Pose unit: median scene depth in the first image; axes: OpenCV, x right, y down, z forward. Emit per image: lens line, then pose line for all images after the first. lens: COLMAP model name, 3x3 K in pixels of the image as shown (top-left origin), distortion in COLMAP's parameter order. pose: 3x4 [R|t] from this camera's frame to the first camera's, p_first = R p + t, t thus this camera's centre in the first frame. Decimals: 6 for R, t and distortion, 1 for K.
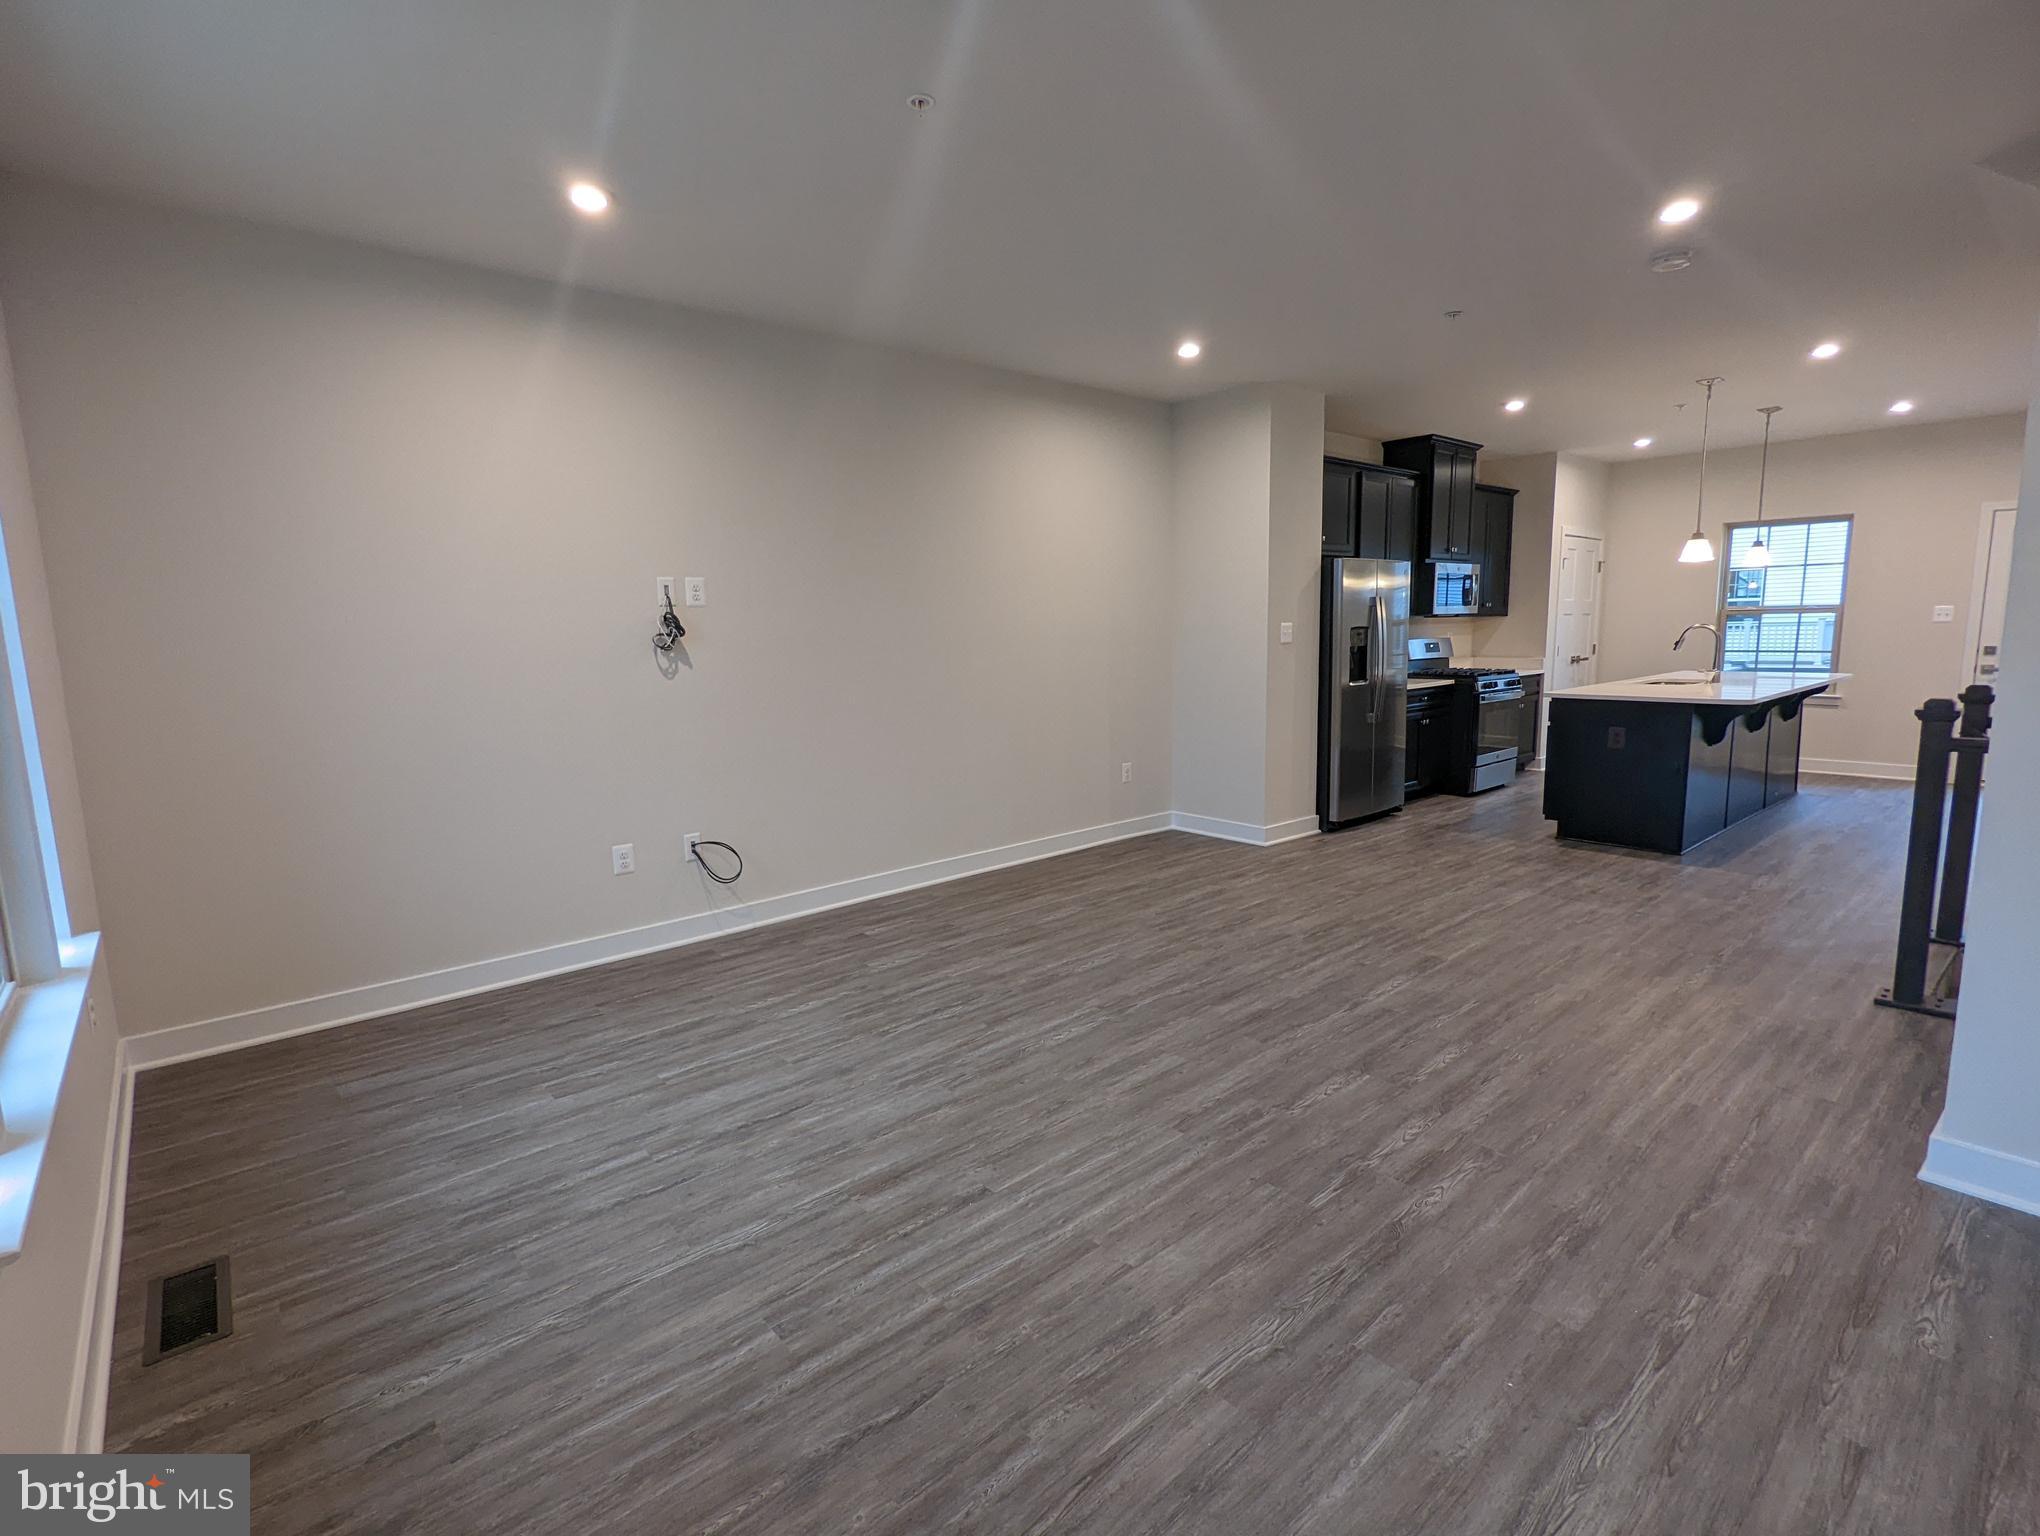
lens RADIAL K [[955.2, 0, 1012.7], [0, 955.2, 764.7], [0, 0, 1]] dist [-0.001388, -0.000448]
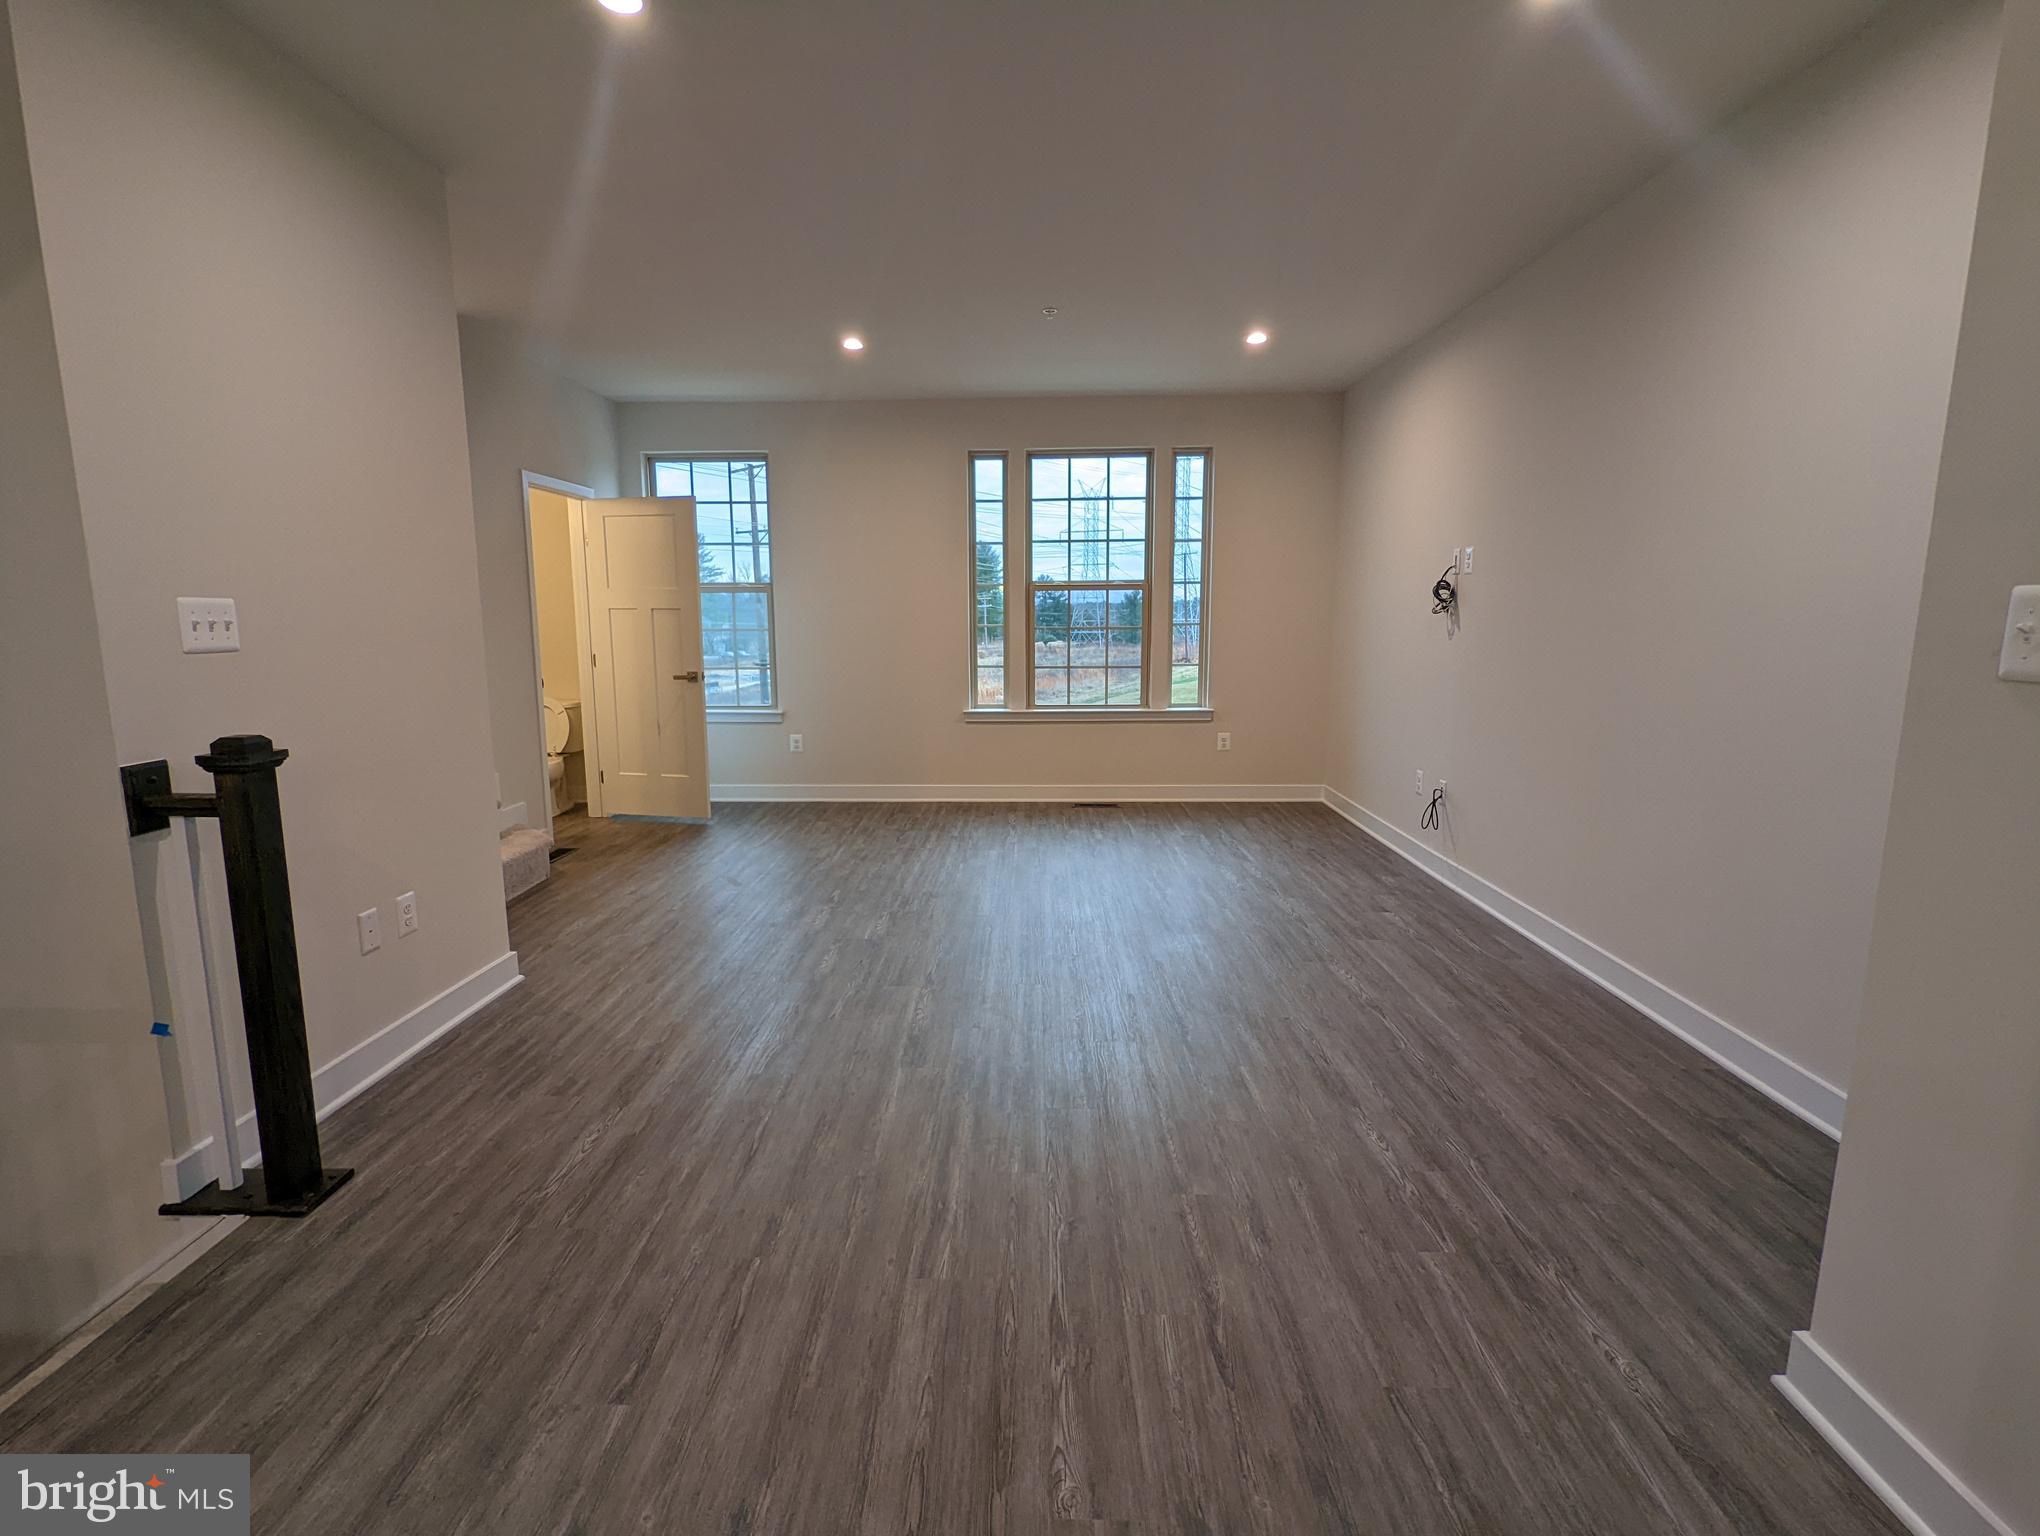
lens RADIAL K [[978.5, 0, 1010.9], [0, 978.5, 767.0], [0, 0, 1]] dist [0.000593, 0.000849]
pose [[-0.666223, 0.142150, -0.732080, 0.720318], [-0.090185, 0.959104, 0.268304, -0.175871], [0.740280, 0.244773, -0.626157, 1.162704]]
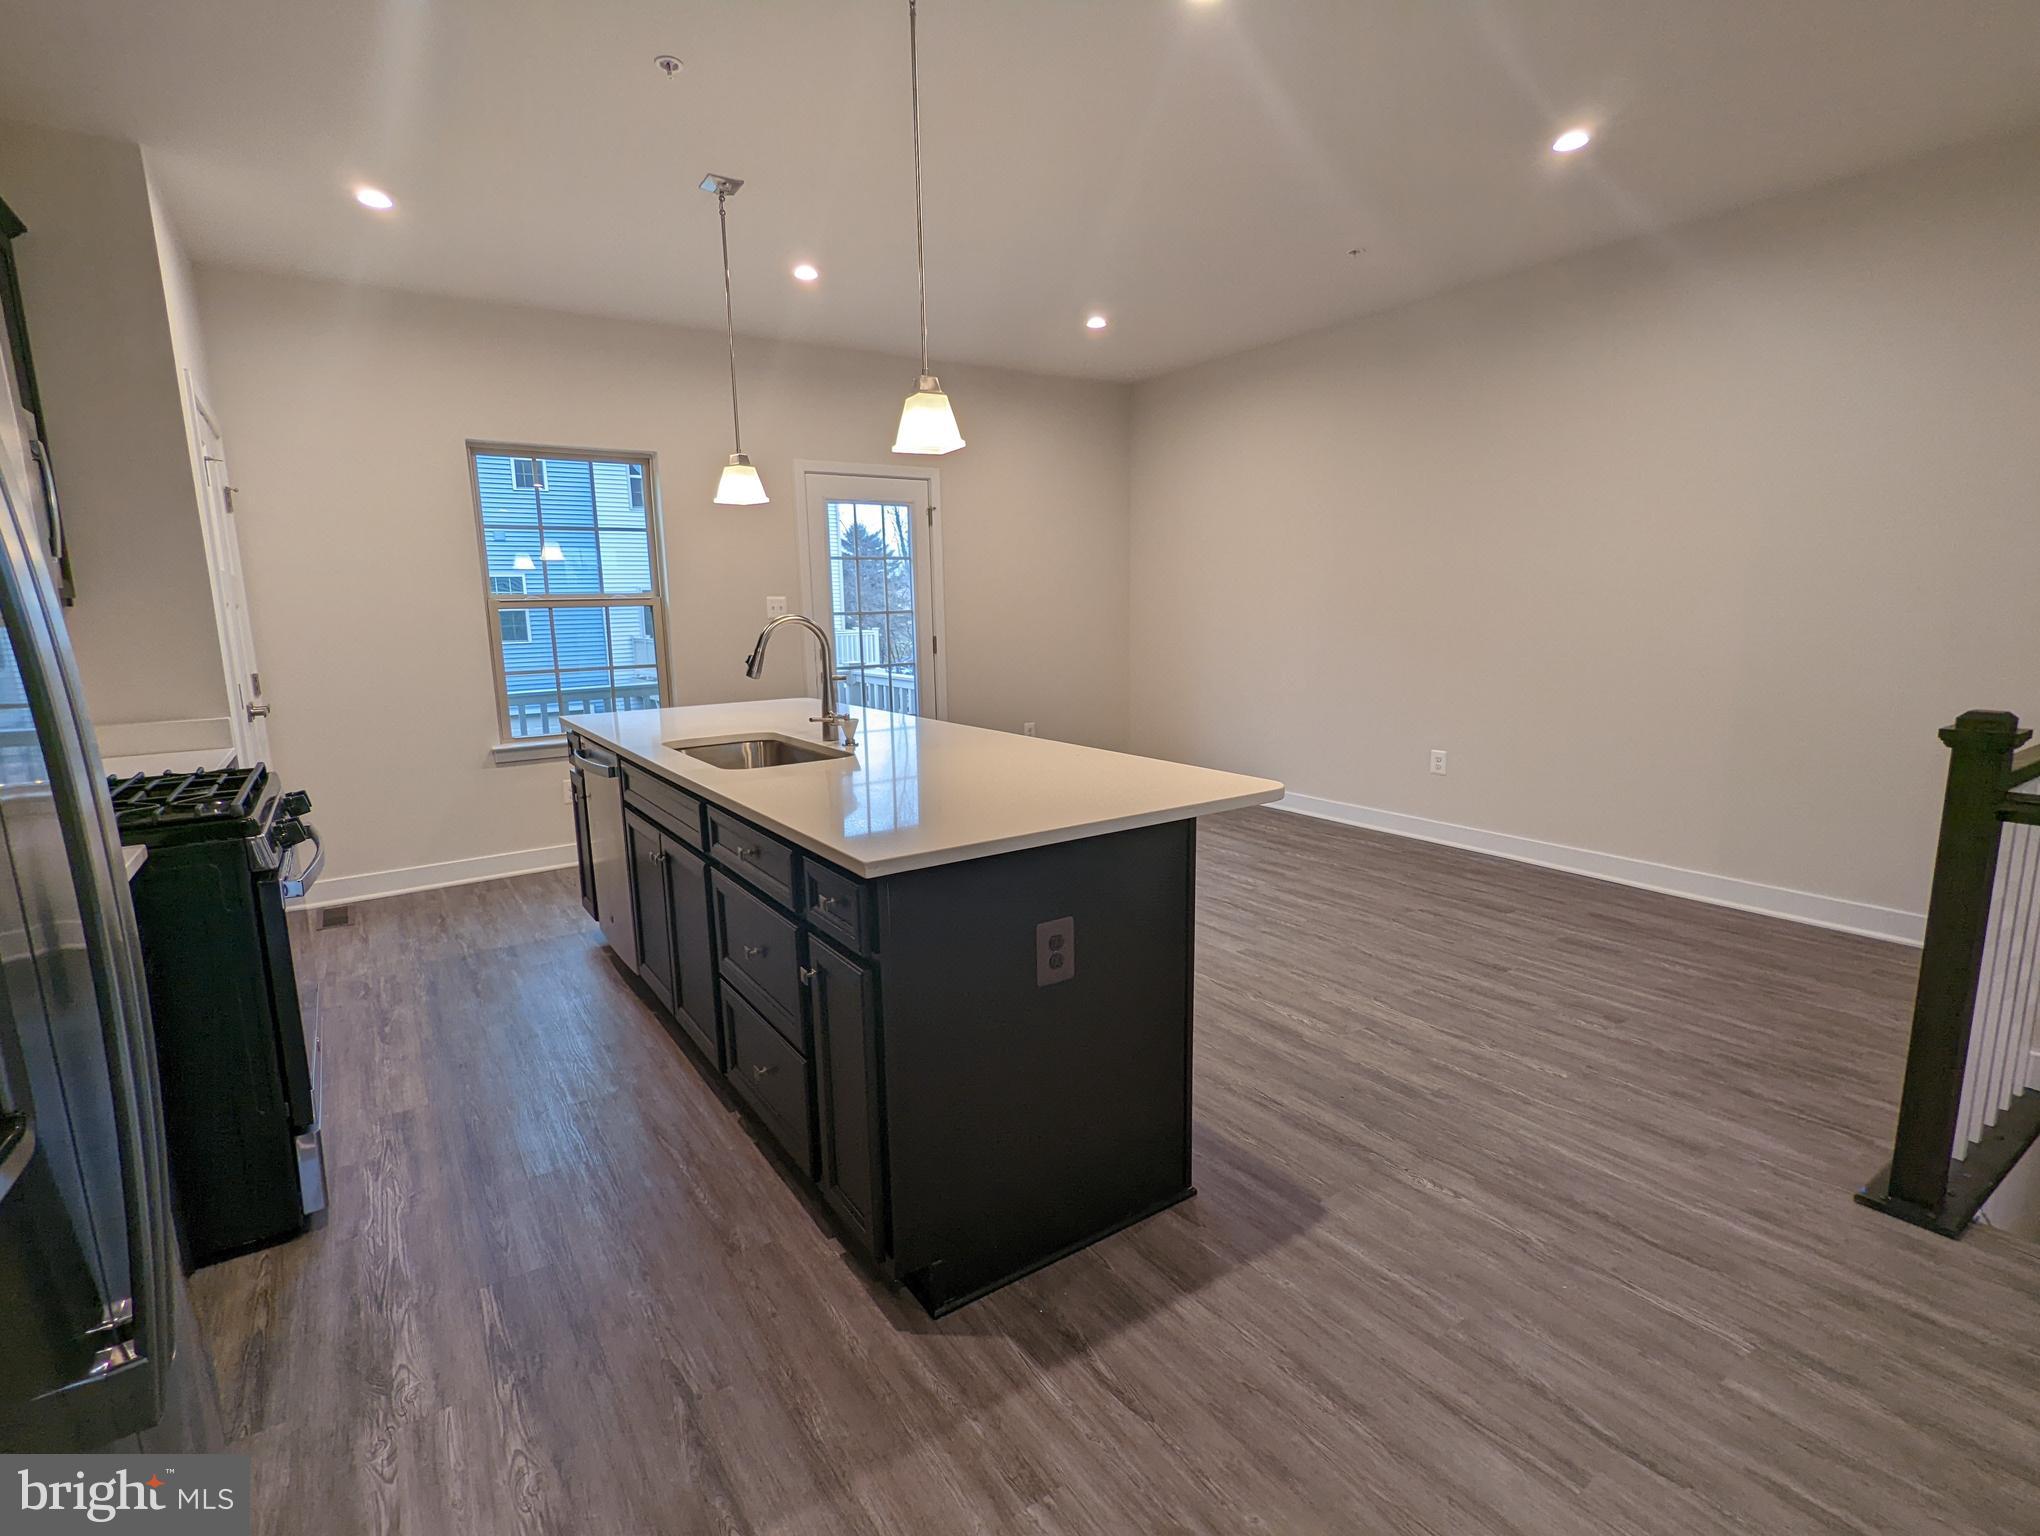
lens RADIAL K [[978.5, 0, 1010.9], [0, 978.5, 767.0], [0, 0, 1]] dist [0.000593, 0.000849]
pose [[0.105348, -0.147647, 0.983414, 0.353115], [0.162487, 0.978182, 0.129455, -0.157176], [-0.981071, 0.146154, 0.127041, 1.105165]]
